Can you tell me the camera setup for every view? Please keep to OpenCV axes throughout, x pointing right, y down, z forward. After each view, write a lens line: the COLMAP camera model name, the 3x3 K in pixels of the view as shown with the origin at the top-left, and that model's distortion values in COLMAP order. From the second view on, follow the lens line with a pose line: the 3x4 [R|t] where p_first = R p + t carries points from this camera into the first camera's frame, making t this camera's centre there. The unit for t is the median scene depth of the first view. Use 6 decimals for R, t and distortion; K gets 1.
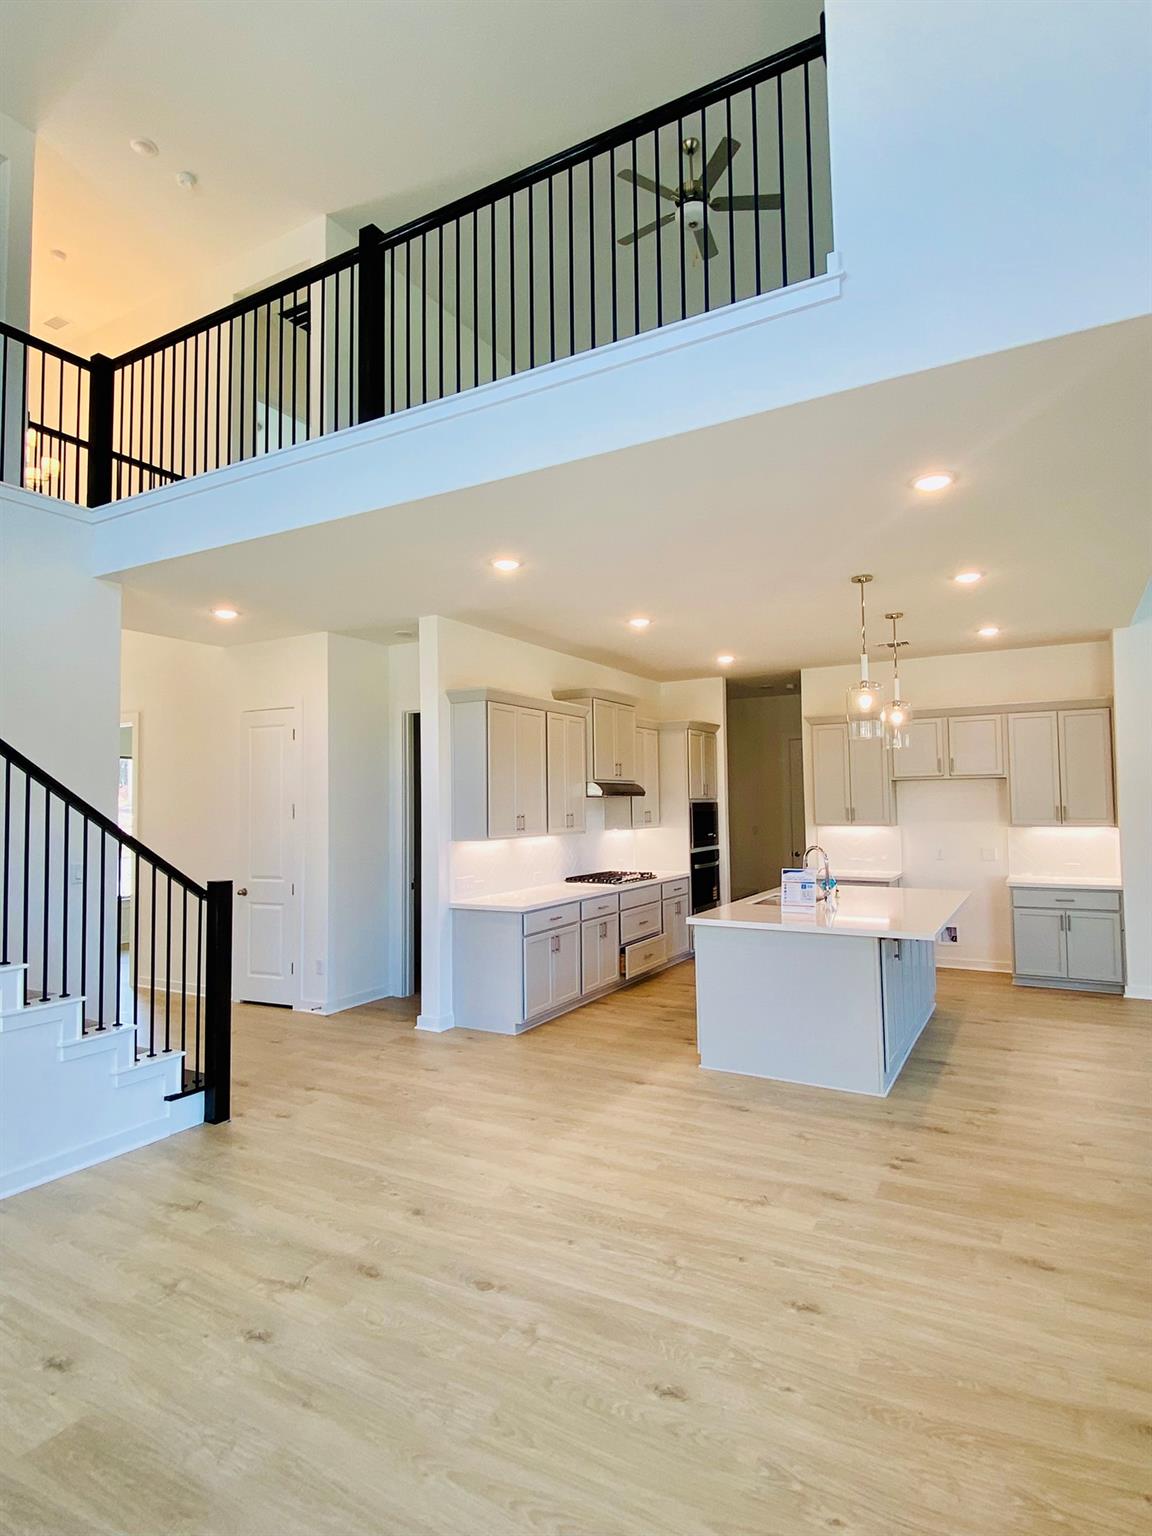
lens RADIAL K [[839.4, 0, 562.7], [0, 839.4, 762.1], [0, 0, 1]] dist [0.013594, -0.018059]
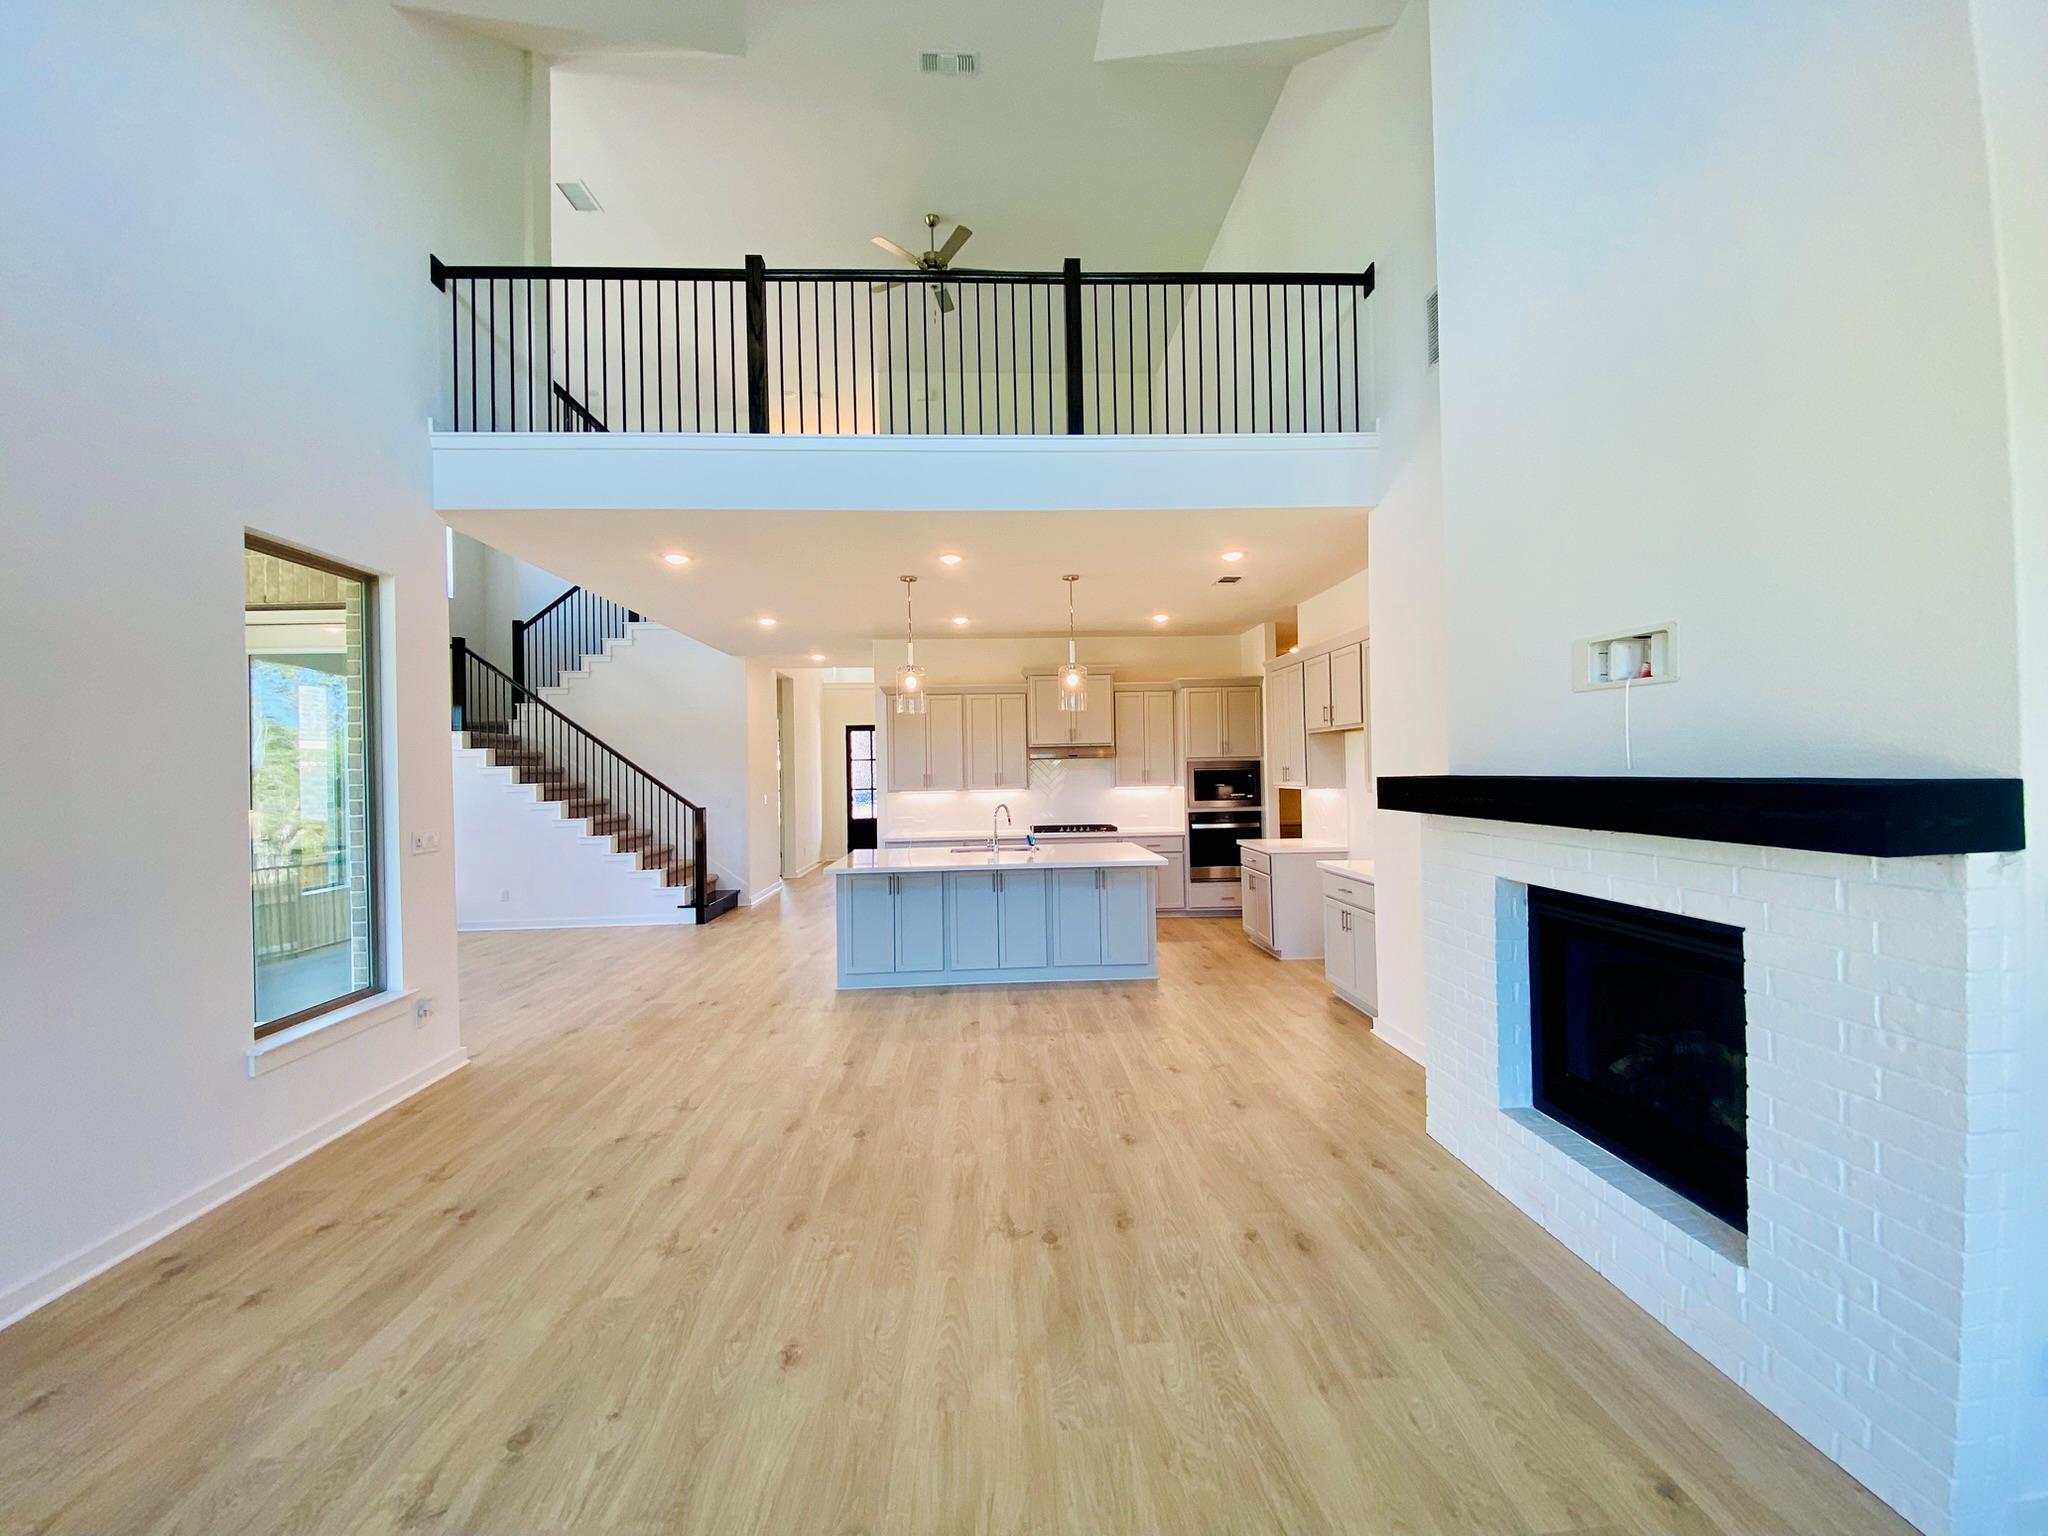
lens RADIAL K [[838.7, 0, 1026.8], [0, 838.7, 772.6], [0, 0, 1]] dist [0.003826, -0.012534]
pose [[0.548732, 0.003599, -0.835991, 1.375015], [0.049915, 0.998066, 0.037061, 0.023398], [0.834507, -0.062065, 0.547491, 0.468869]]
